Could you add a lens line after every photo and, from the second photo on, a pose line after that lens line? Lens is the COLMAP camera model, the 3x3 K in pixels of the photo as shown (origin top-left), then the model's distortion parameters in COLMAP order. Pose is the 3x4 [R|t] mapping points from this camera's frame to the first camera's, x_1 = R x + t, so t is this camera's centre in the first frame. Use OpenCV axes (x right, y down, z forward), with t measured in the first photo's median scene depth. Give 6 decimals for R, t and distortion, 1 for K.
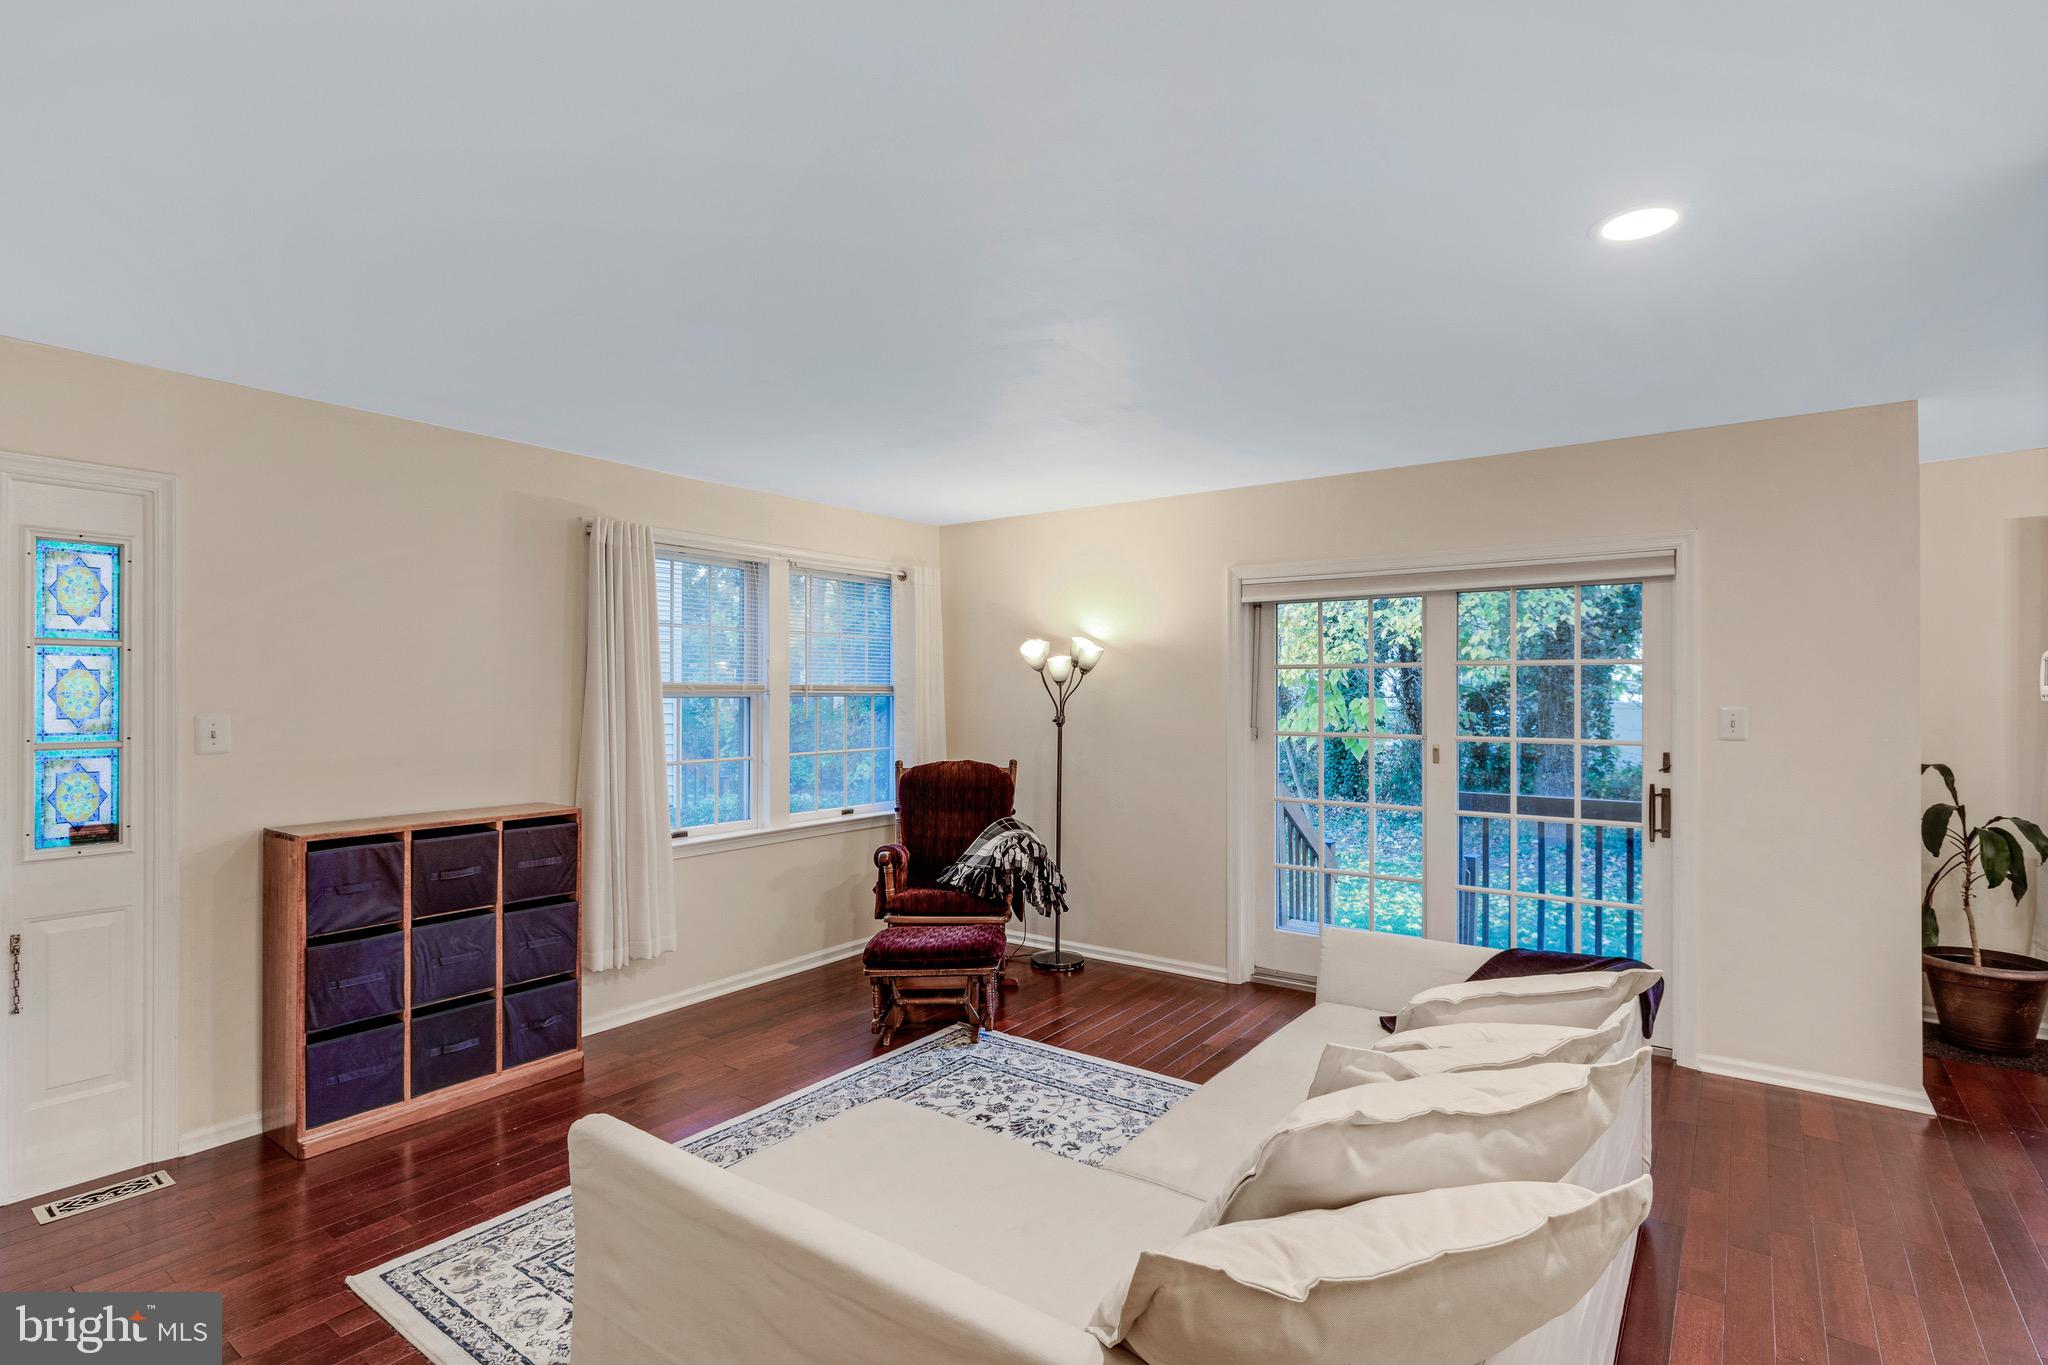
lens RADIAL K [[996.2, 0, 1022.2], [0, 996.2, 689.0], [0, 0, 1]] dist [-0.001204, 0.000011]
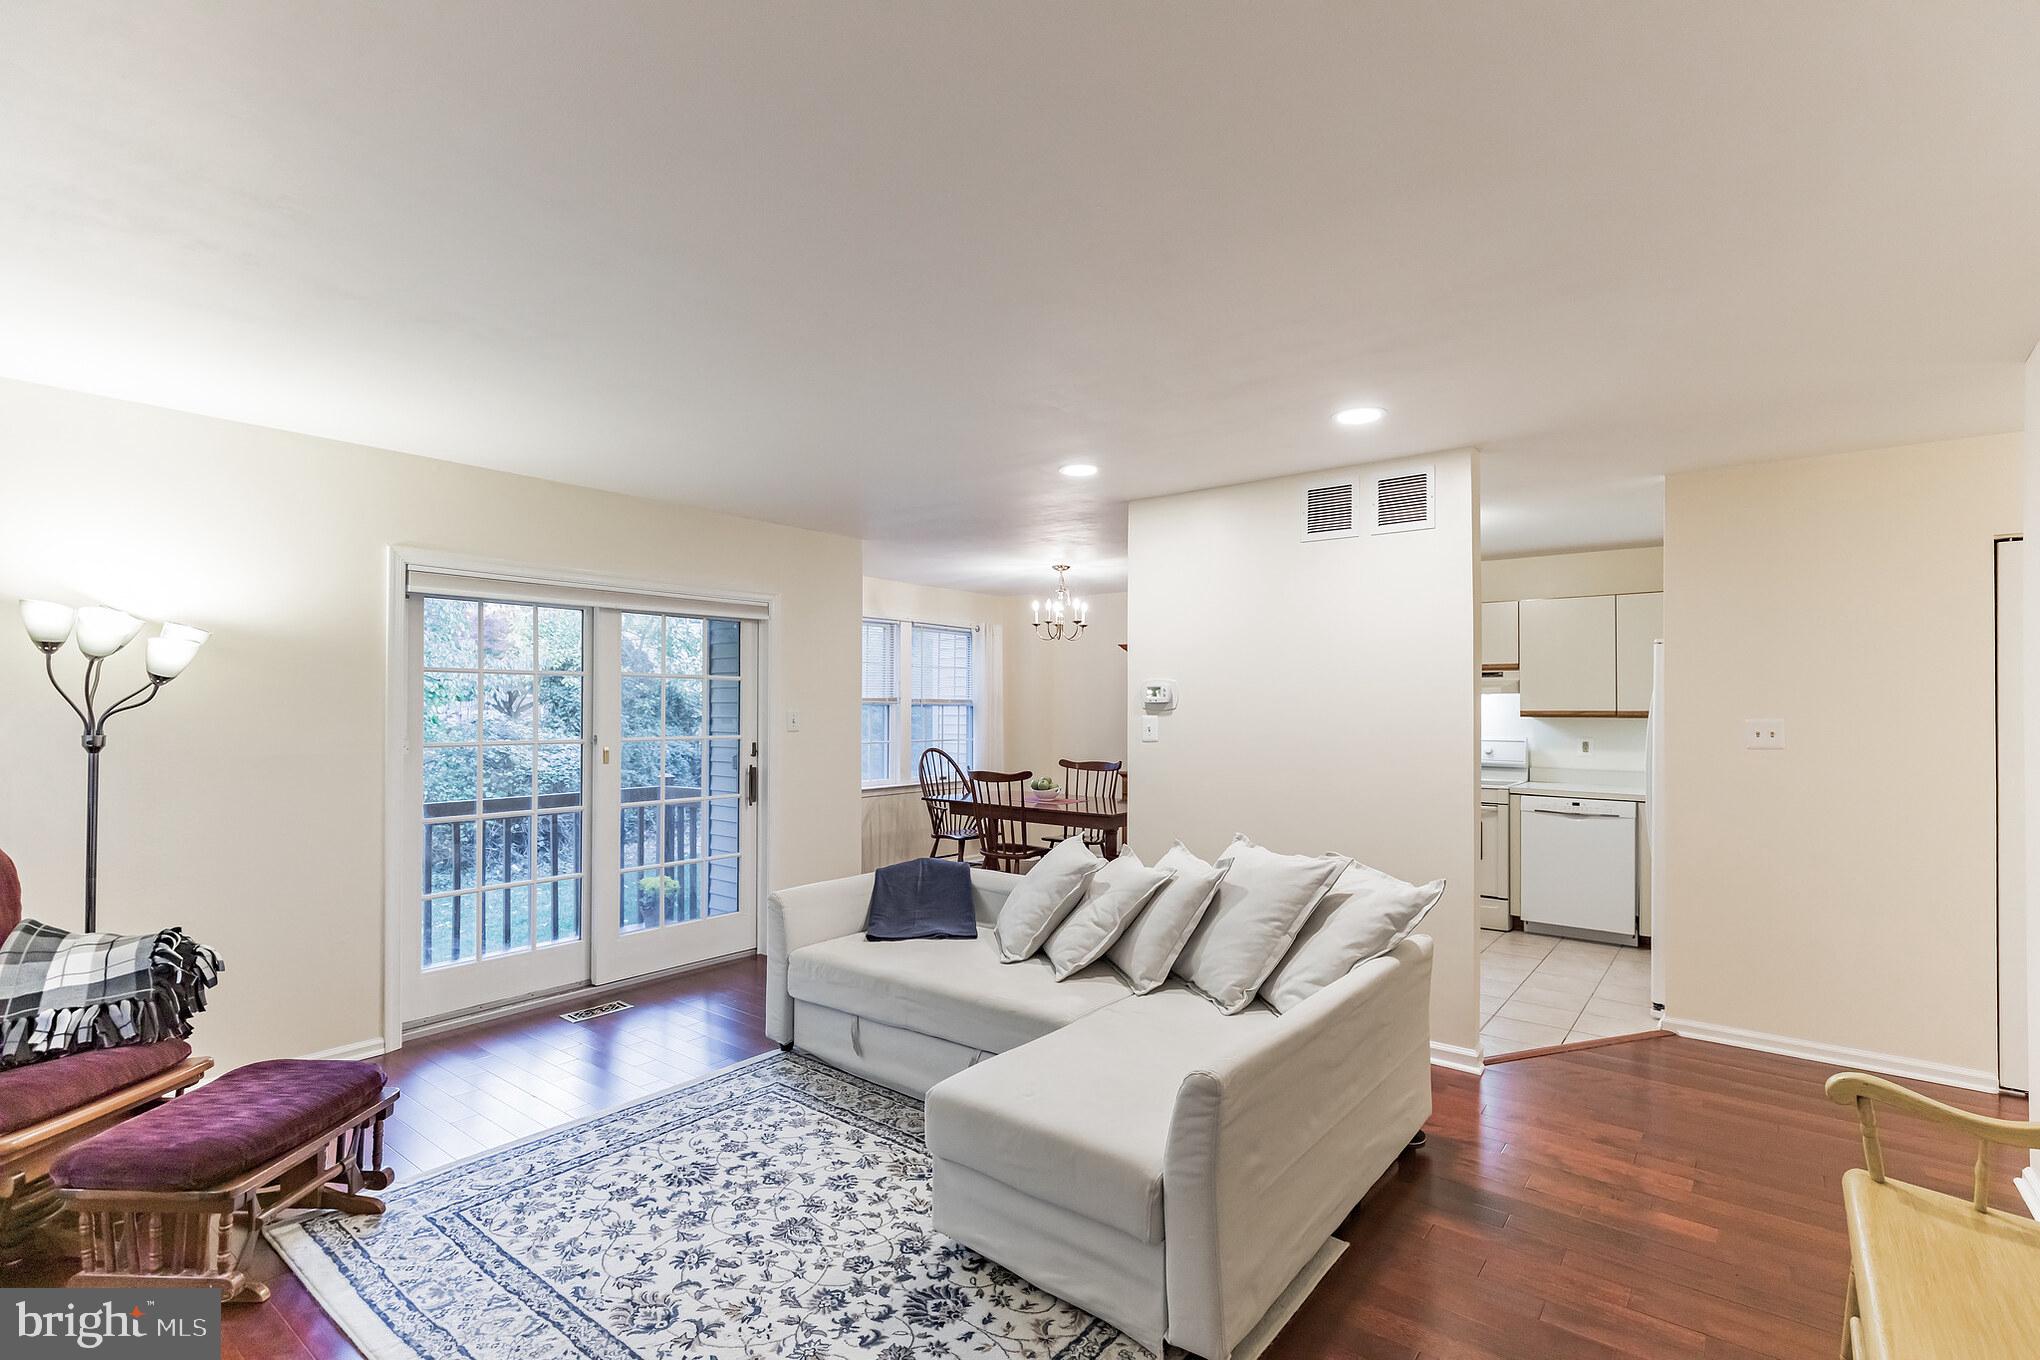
lens RADIAL K [[951.0, 0, 1054.4], [0, 951.0, 706.7], [0, 0, 1]] dist [0.001216, -0.000141]
pose [[0.005611, -0.001912, 0.999982, -0.717645], [-0.004716, 0.999987, 0.001938, 0.007251], [-0.999973, -0.004727, 0.005602, 0.555773]]
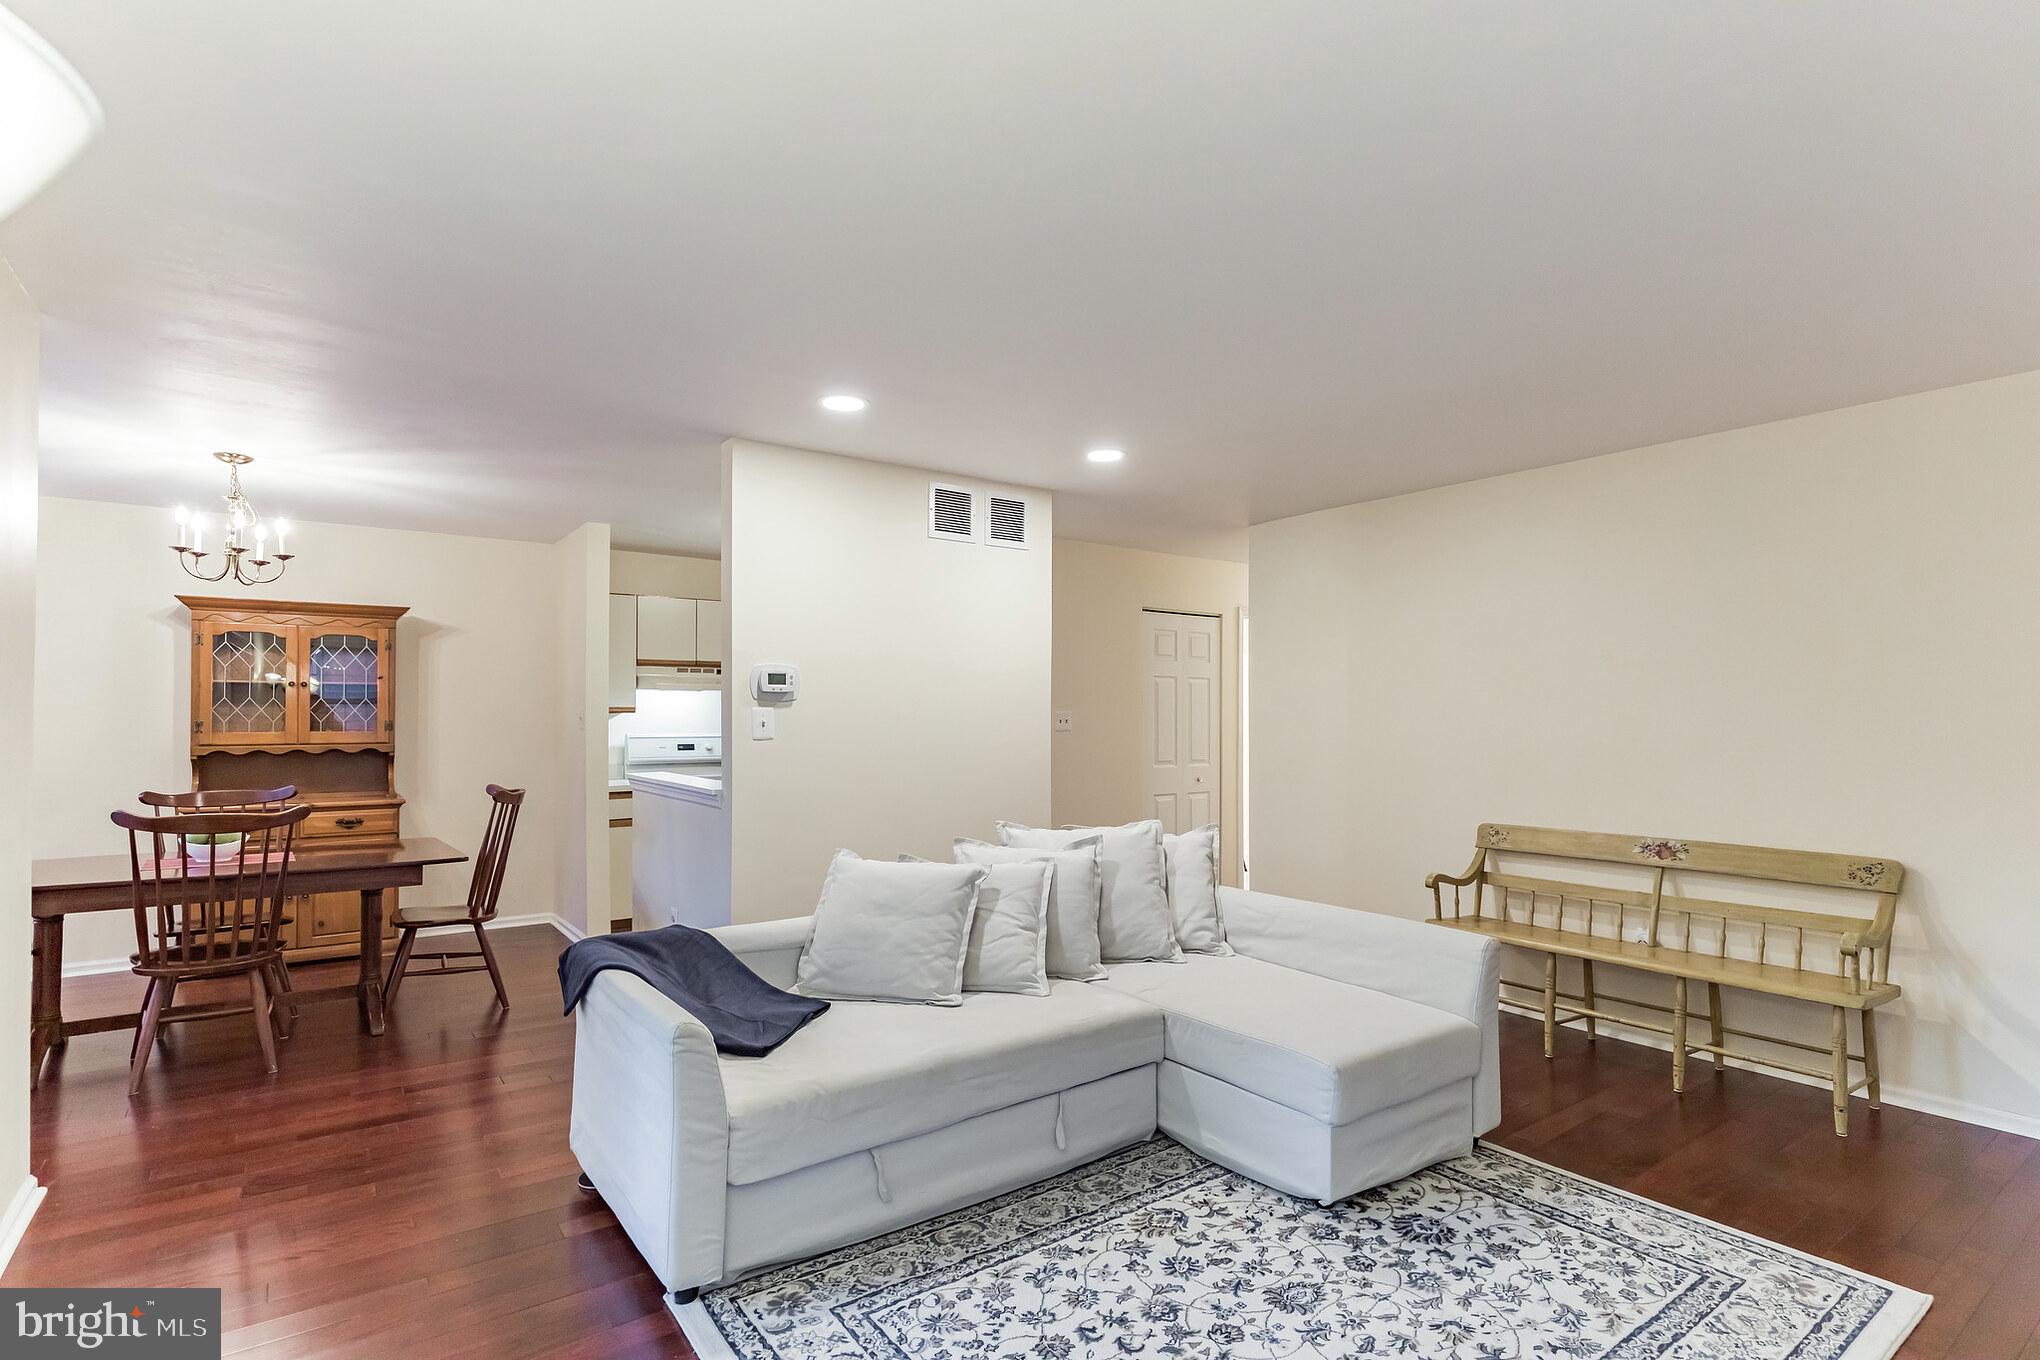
lens RADIAL K [[983.4, 0, 1048.4], [0, 983.4, 706.3], [0, 0, 1]] dist [-0.002218, -0.000350]
pose [[-0.959183, -0.001437, 0.282782, -0.093970], [-0.004692, 0.999930, -0.010832, 0.028462], [-0.282747, -0.011716, -0.959123, 1.328713]]
